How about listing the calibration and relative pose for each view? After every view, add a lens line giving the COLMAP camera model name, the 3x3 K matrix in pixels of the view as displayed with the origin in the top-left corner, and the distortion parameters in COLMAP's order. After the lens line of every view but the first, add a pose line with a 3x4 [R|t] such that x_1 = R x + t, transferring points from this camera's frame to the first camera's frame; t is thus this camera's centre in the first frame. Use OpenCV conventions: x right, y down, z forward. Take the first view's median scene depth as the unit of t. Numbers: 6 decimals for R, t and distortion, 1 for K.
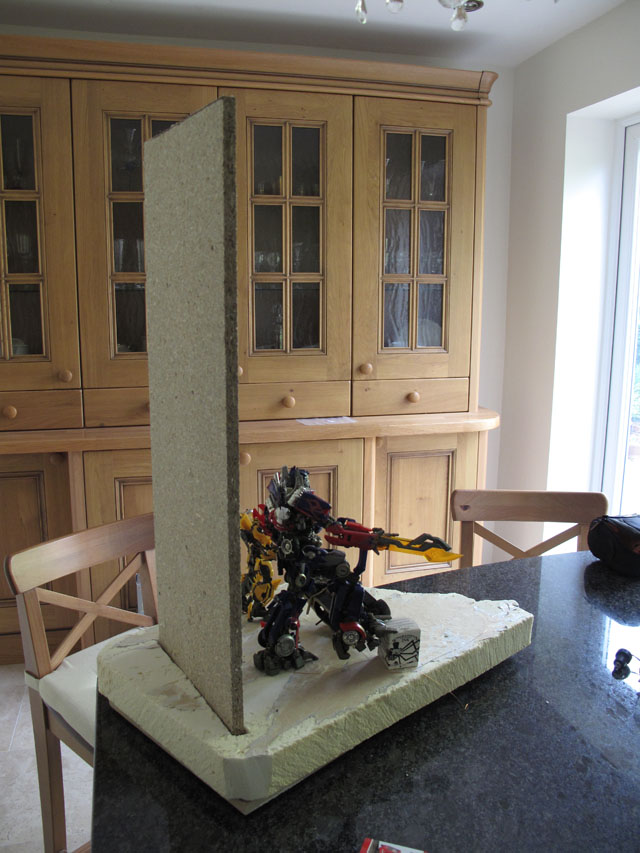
lens RADIAL K [[709.0, 0, 313.4], [0, 709.0, 429.1], [0, 0, 1]] dist [-0.142565, 0.098030]
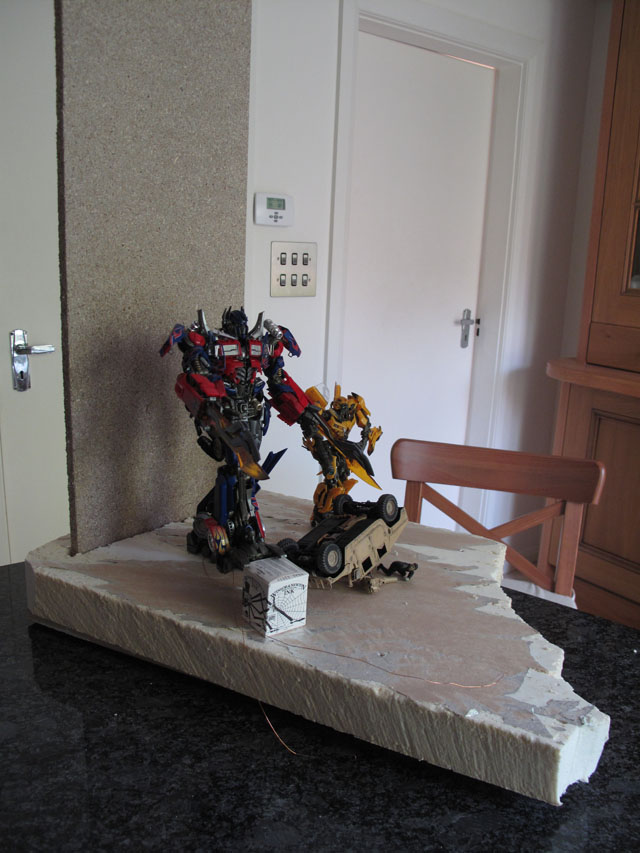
lens RADIAL K [[709.0, 0, 313.4], [0, 709.0, 429.1], [0, 0, 1]] dist [-0.142565, 0.098030]
pose [[0.352287, 0.238065, -0.905107, 0.711811], [-0.208267, 0.962798, 0.172177, 0.028882], [0.912425, 0.127848, 0.388762, 0.757903]]
